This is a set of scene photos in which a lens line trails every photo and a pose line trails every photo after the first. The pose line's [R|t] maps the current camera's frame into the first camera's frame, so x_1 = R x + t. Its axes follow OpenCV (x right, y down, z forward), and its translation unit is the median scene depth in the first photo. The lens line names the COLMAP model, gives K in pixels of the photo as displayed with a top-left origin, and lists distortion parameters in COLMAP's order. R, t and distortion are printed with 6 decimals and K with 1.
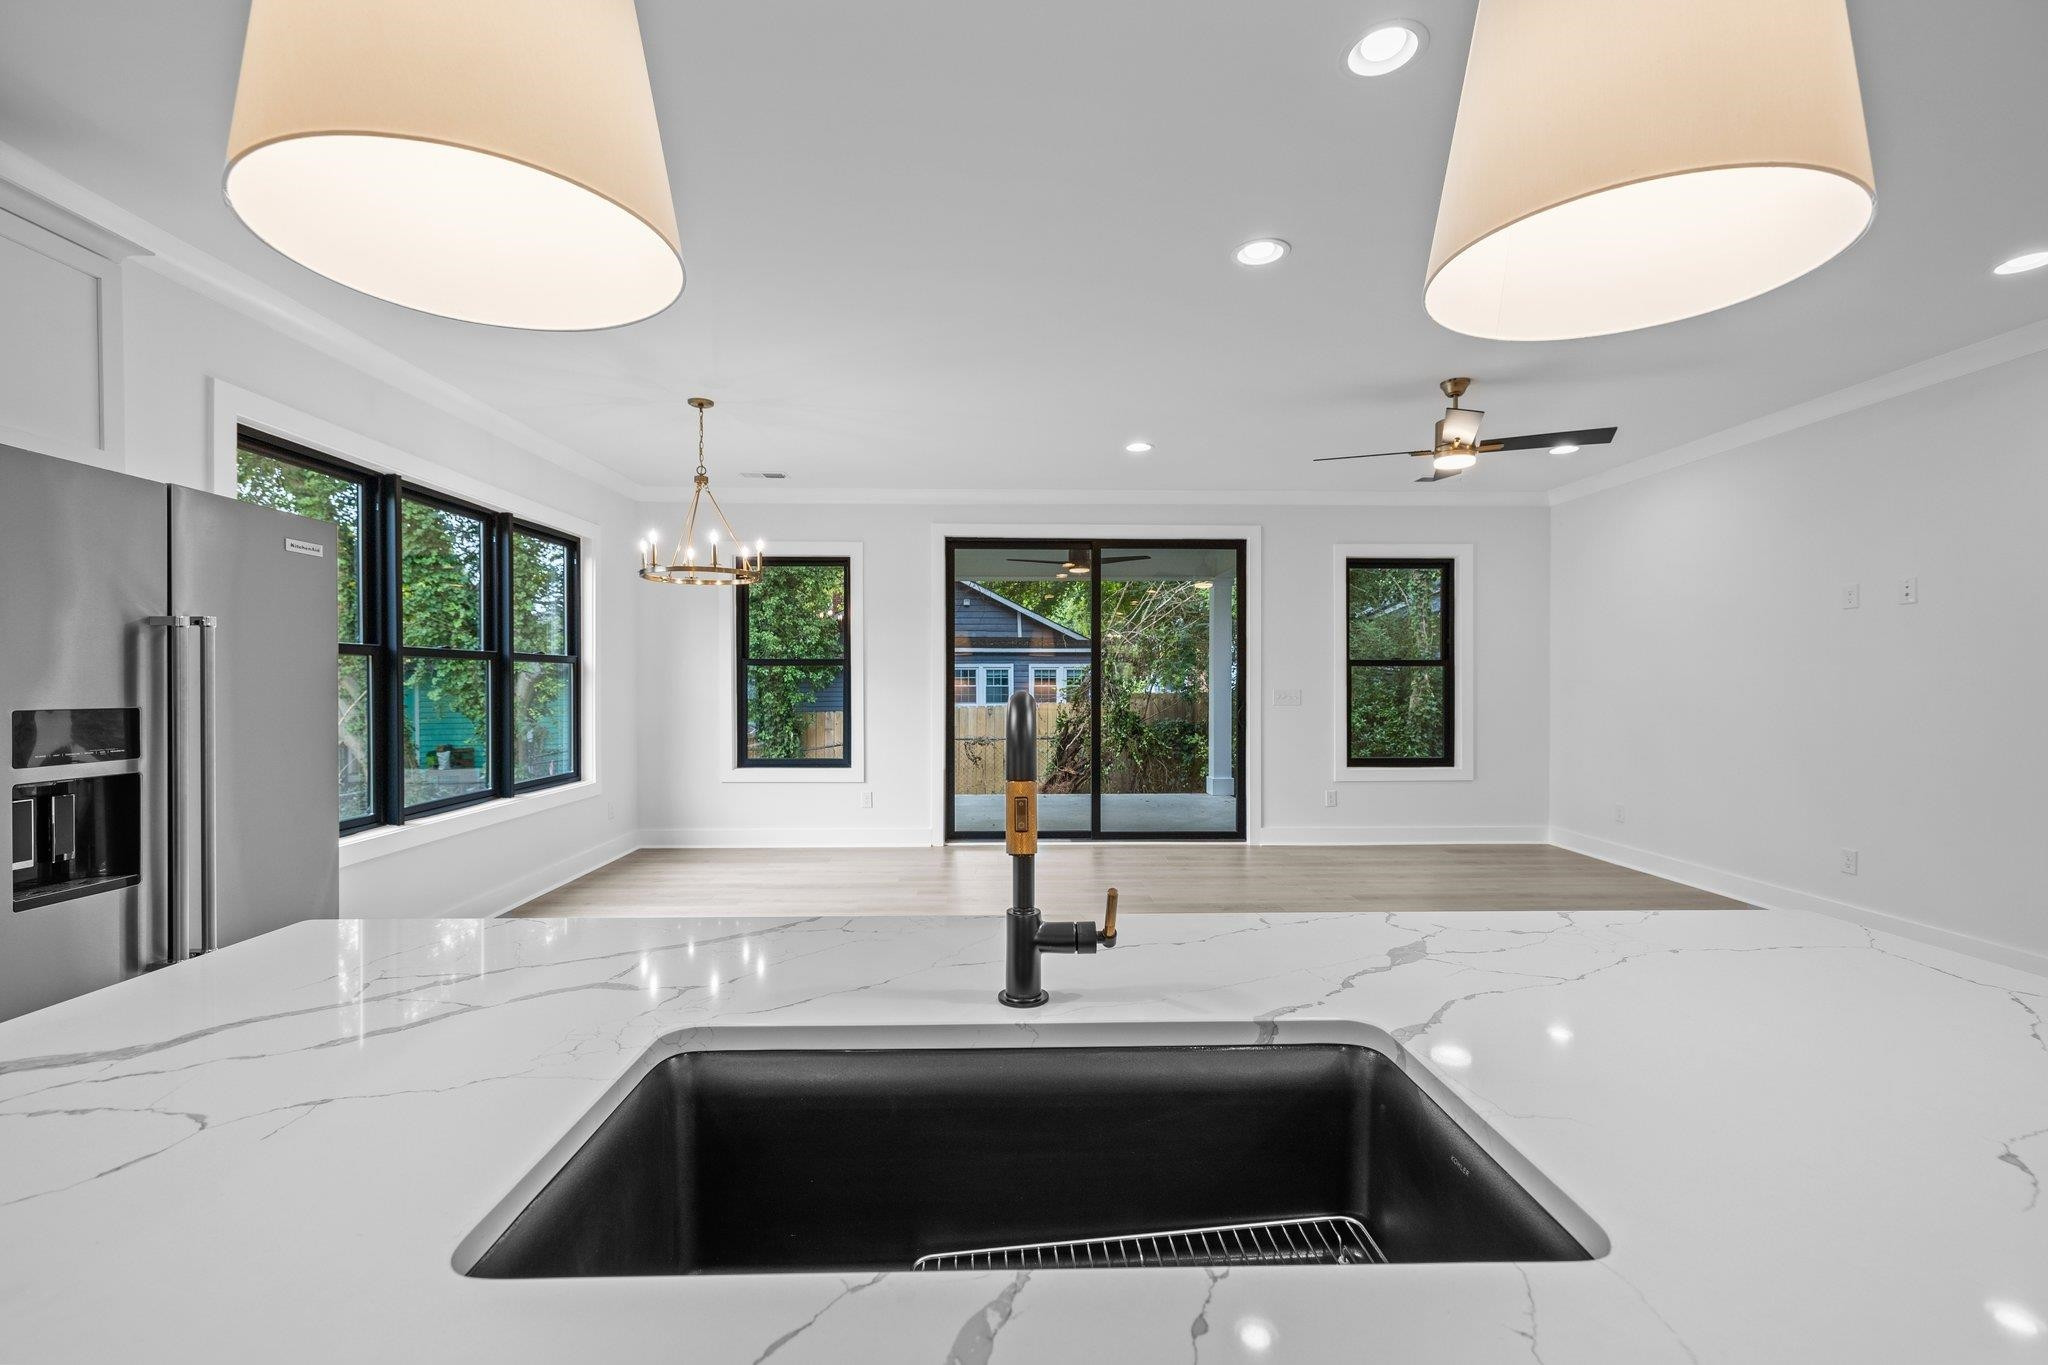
lens RADIAL K [[859.2, 0, 1029.5], [0, 859.2, 680.9], [0, 0, 1]] dist [-0.000279, -0.000047]
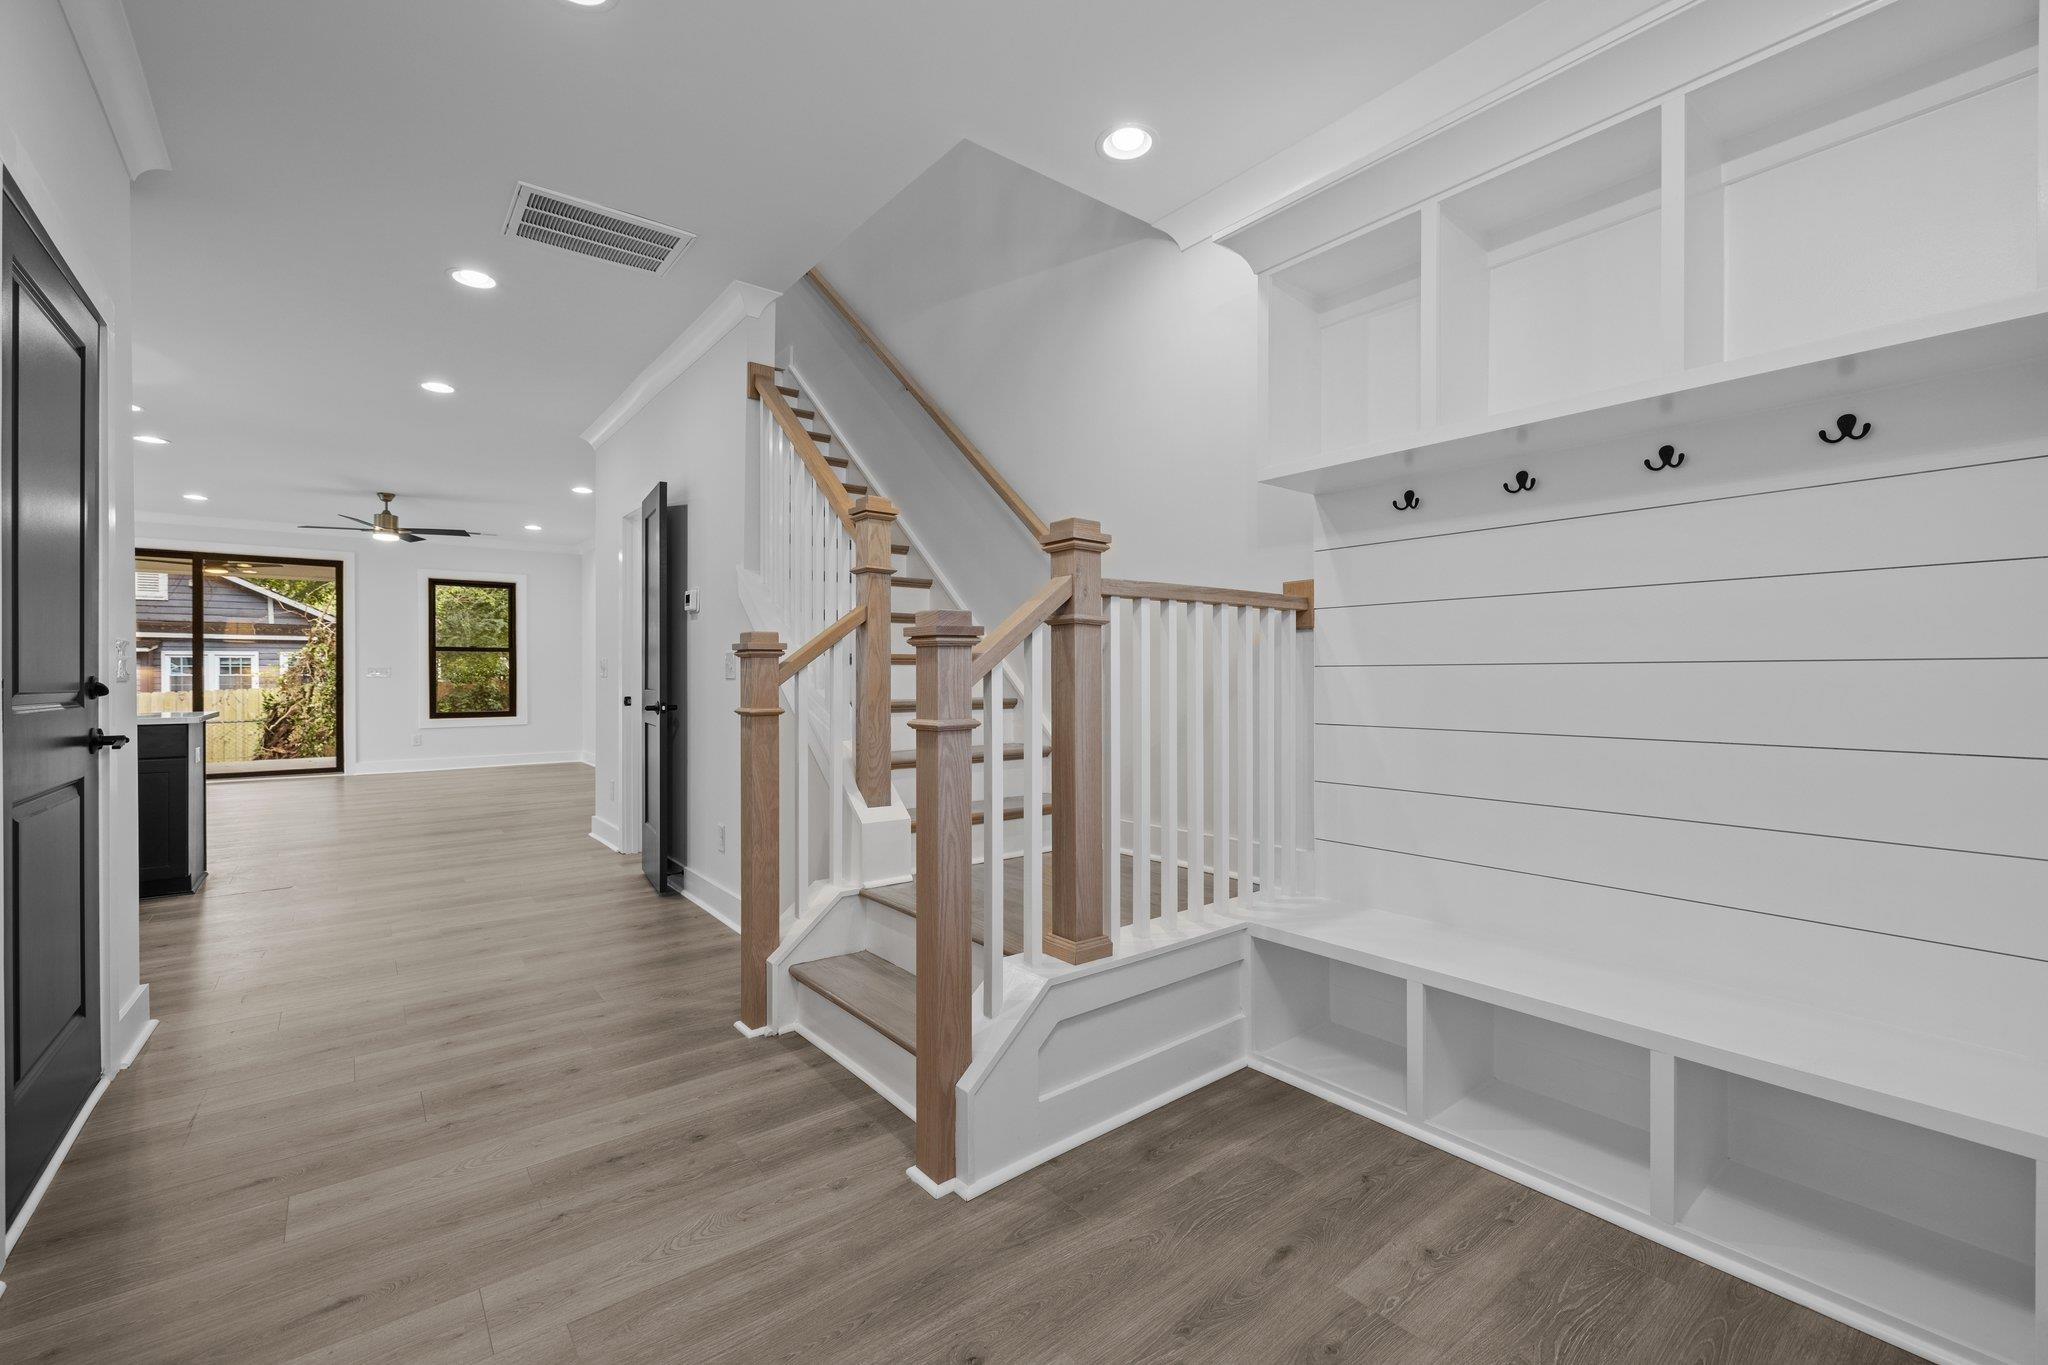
lens RADIAL K [[851.7, 0, 1020.0], [0, 851.7, 669.6], [0, 0, 1]] dist [-0.000313, 0.000003]
pose [[0.806671, -0.003794, 0.590989, 0.323196], [0.006654, 0.999974, -0.002664, 0.025635], [-0.590963, 0.006081, 0.806676, -0.802906]]
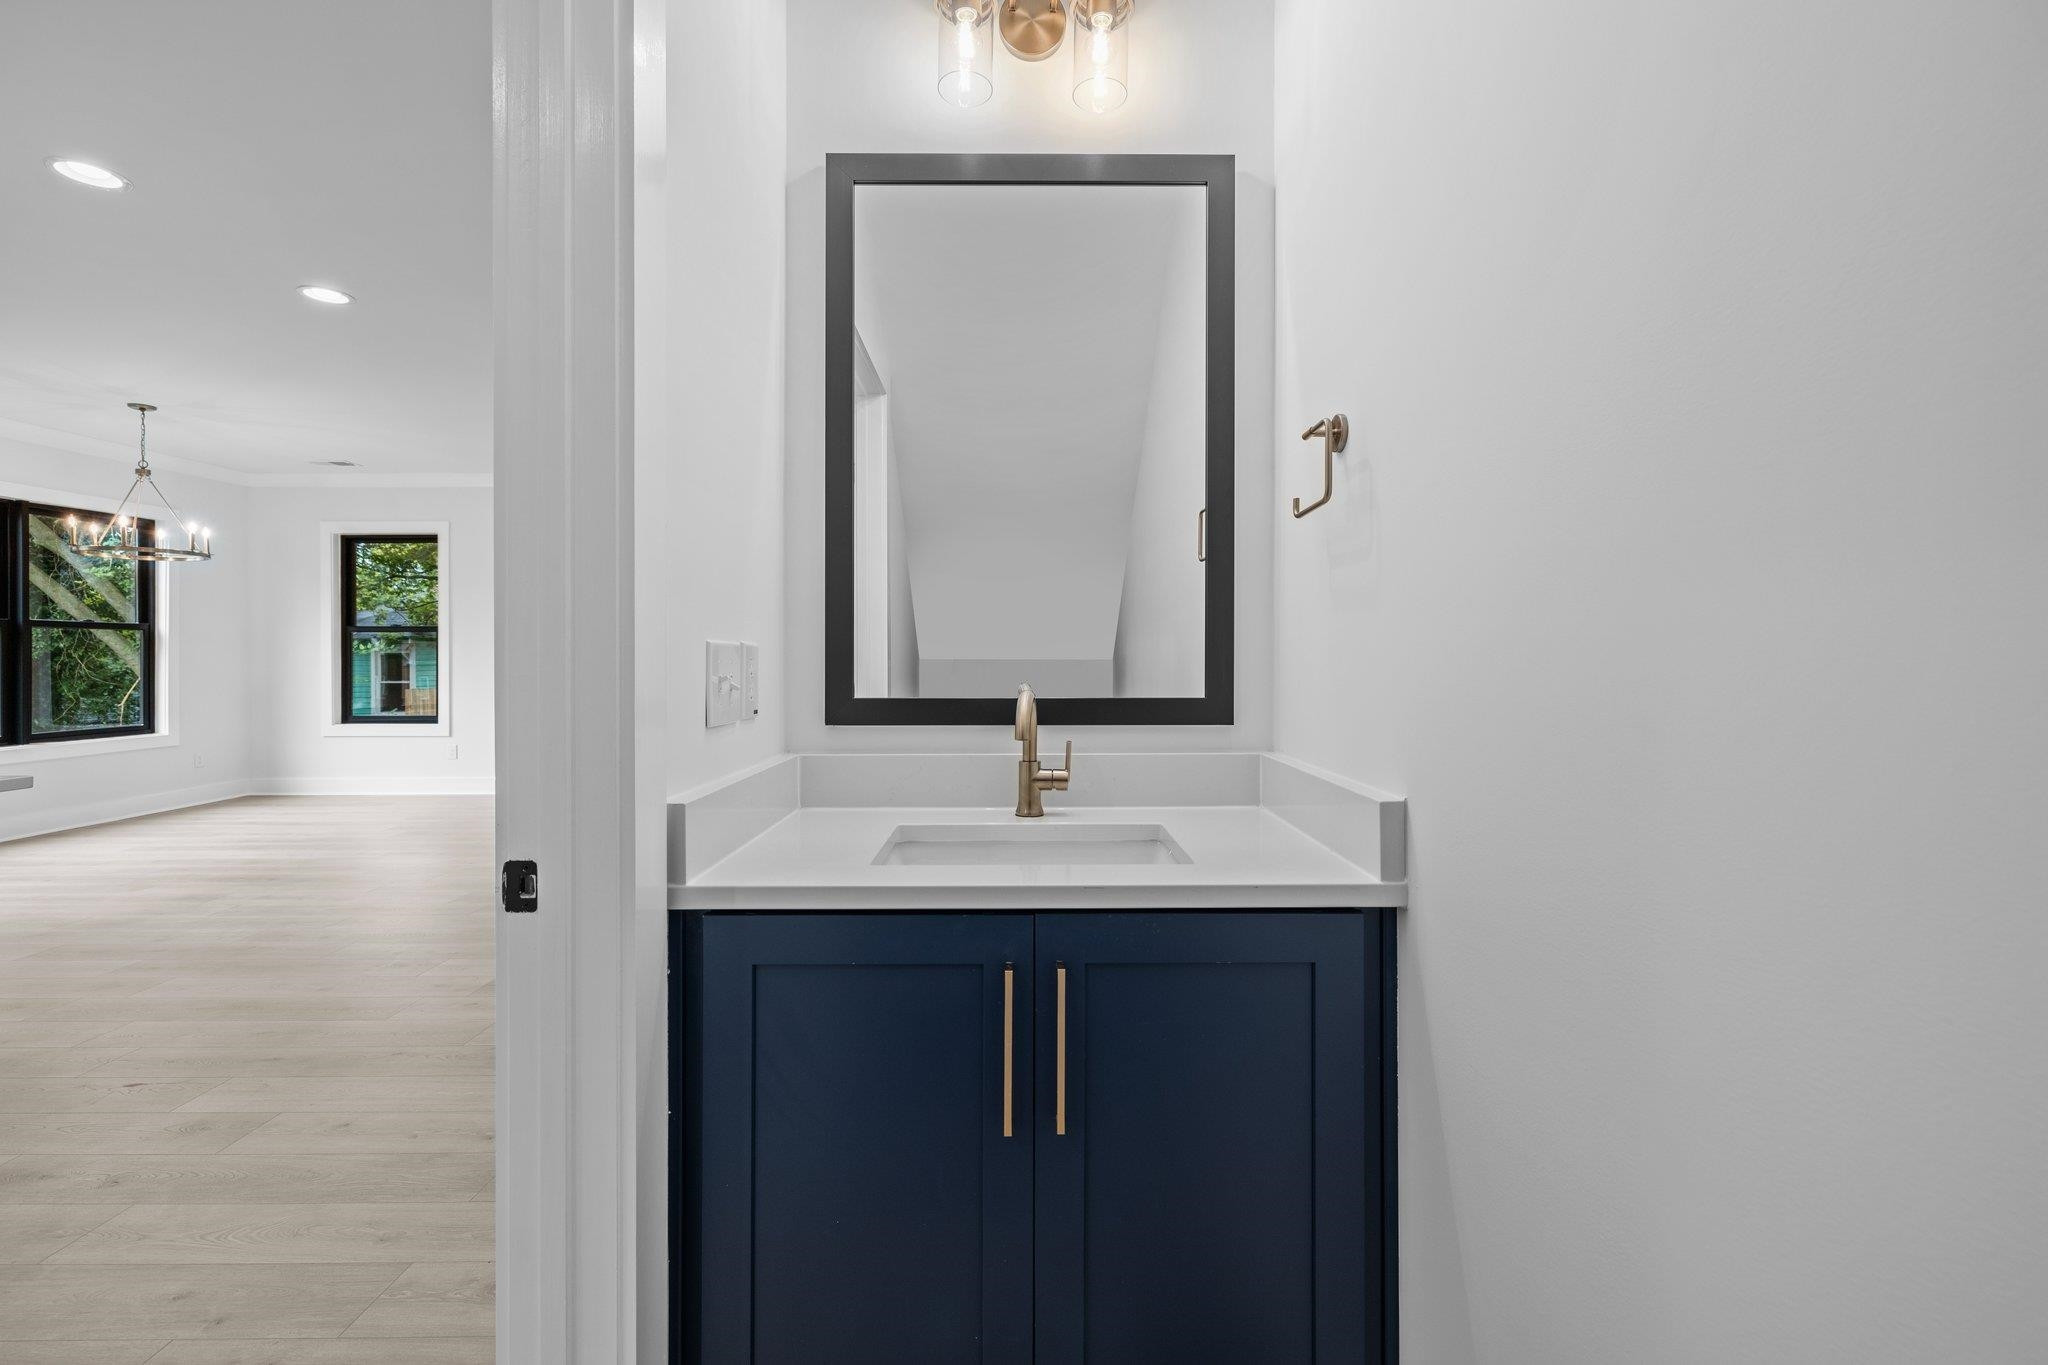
lens RADIAL K [[861.6, 0, 1023.3], [0, 861.6, 650.8], [0, 0, 1]] dist [-0.000214, -0.000028]
pose [[0.999200, -0.005904, -0.039545, 0.588258], [0.005758, 0.999976, -0.003807, 0.014772], [0.039567, 0.003576, 0.999211, -0.086004]]
